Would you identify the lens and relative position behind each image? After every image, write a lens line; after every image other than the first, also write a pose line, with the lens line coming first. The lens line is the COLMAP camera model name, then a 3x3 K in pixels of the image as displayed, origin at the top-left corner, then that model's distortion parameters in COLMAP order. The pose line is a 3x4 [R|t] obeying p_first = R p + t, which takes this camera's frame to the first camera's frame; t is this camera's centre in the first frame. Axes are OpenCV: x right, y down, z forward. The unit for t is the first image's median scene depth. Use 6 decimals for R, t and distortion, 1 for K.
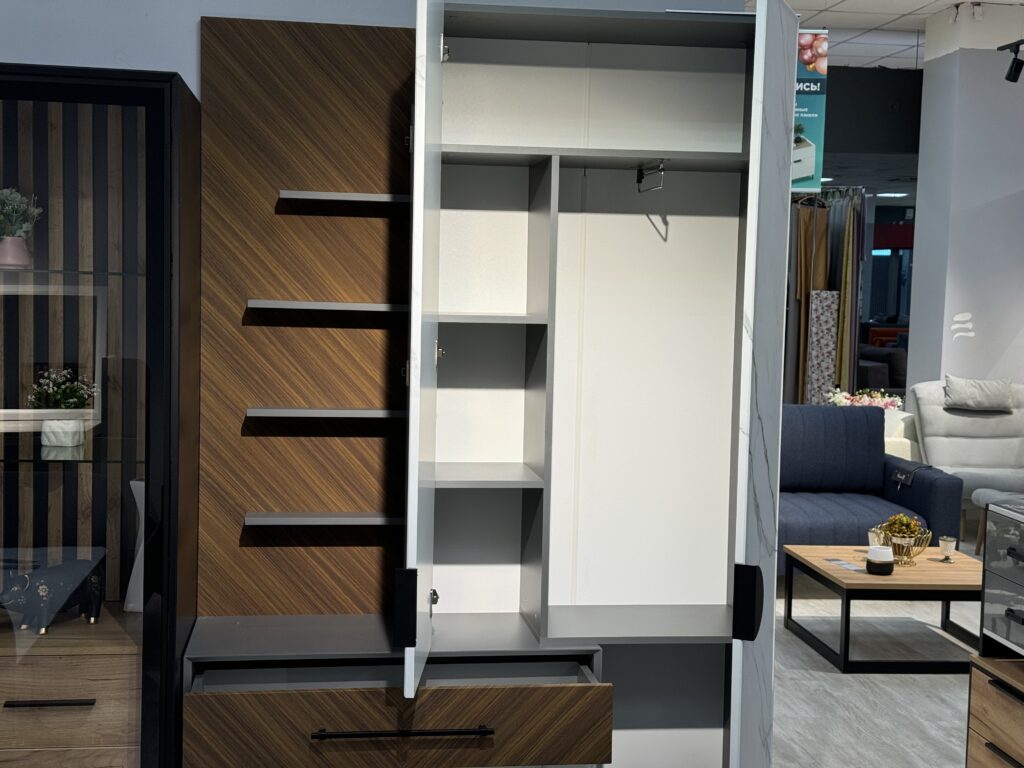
lens RADIAL K [[1421.3, 0, 515.3], [0, 1421.3, 390.6], [0, 0, 1]] dist [0.120378, 0.000000]
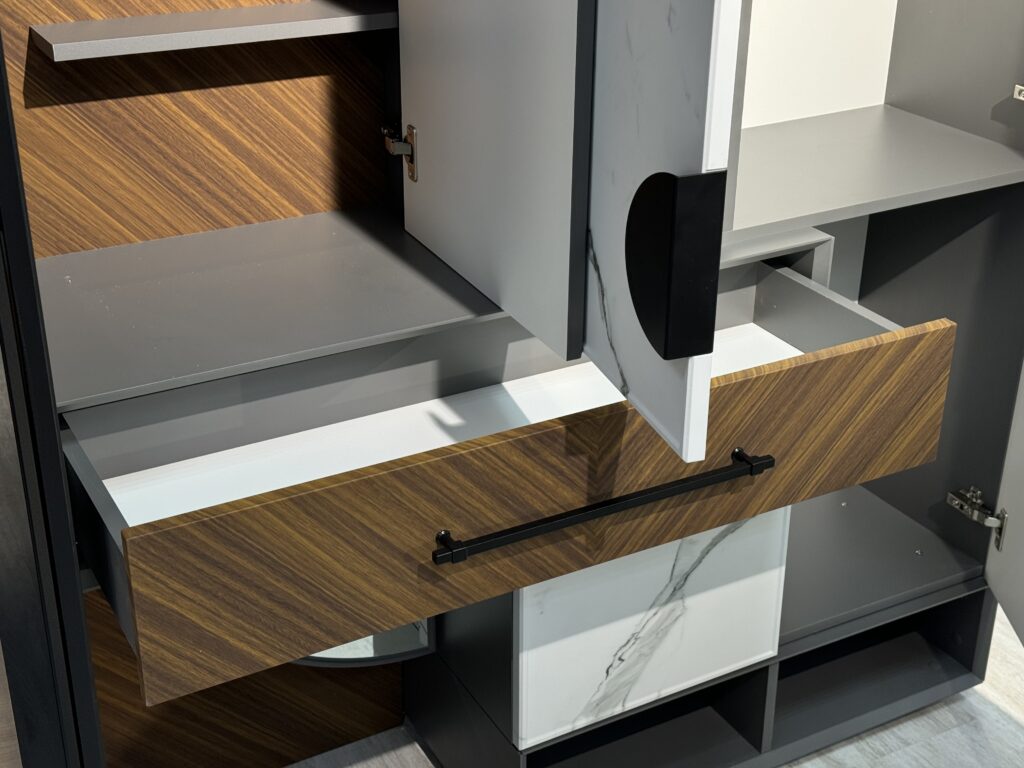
lens RADIAL K [[1421.3, 0, 536.3], [0, 1421.3, 380.4], [0, 0, 1]] dist [0.120378, 0.000000]
pose [[0.931671, -0.173802, 0.319032, -0.208013], [0.038584, 0.920514, 0.388801, 0.020160], [-0.361247, -0.349925, 0.864322, 0.544016]]
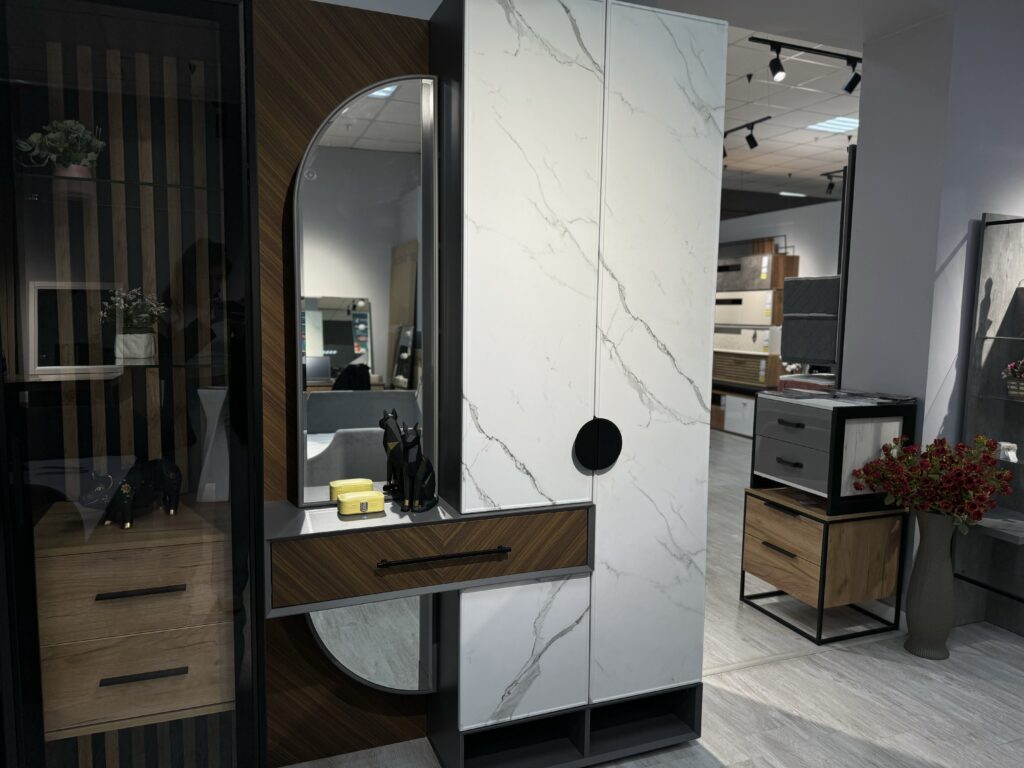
lens RADIAL K [[733.6, 0, 510.9], [0, 733.6, 377.9], [0, 0, 1]] dist [0.034323, -0.017574]
pose [[0.968413, -0.032972, 0.247163, -0.169291], [0.028186, 0.999341, 0.022876, 0.046991], [-0.247754, -0.015187, 0.968704, 0.363159]]
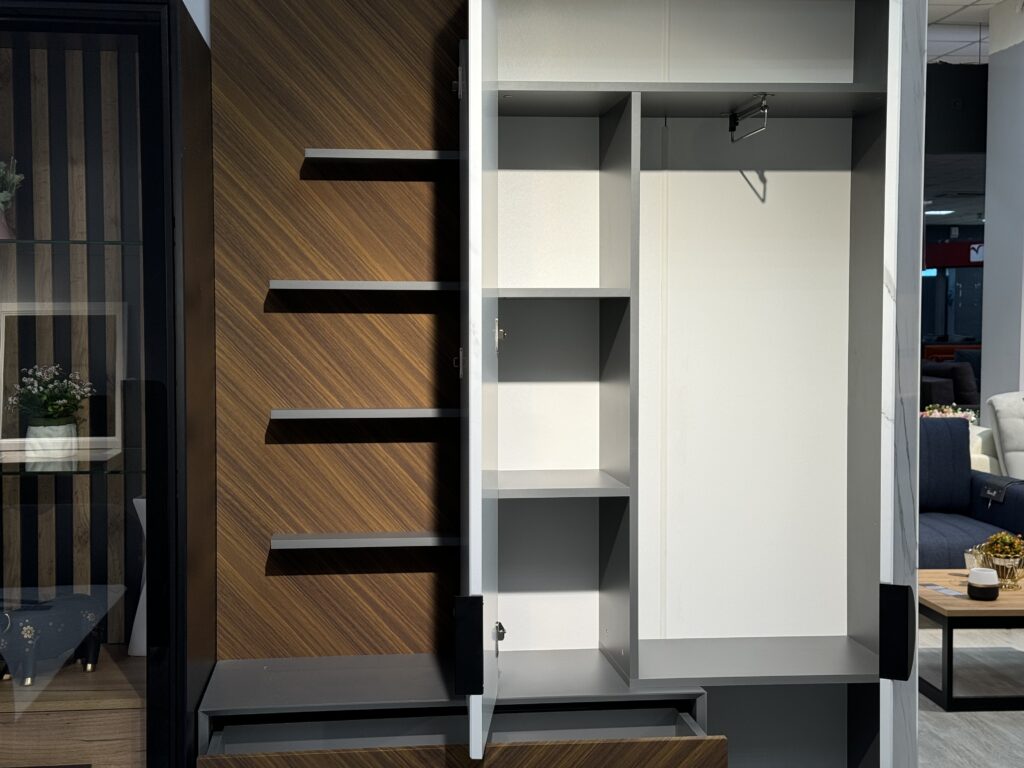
lens RADIAL K [[1421.3, 0, 515.5], [0, 1421.3, 390.3], [0, 0, 1]] dist [0.120378, 0.000000]
pose [[0.999432, -0.022490, -0.025091, -0.023209], [0.021861, 0.999447, -0.025044, 0.025308], [0.025640, 0.024482, 0.999371, 0.165908]]
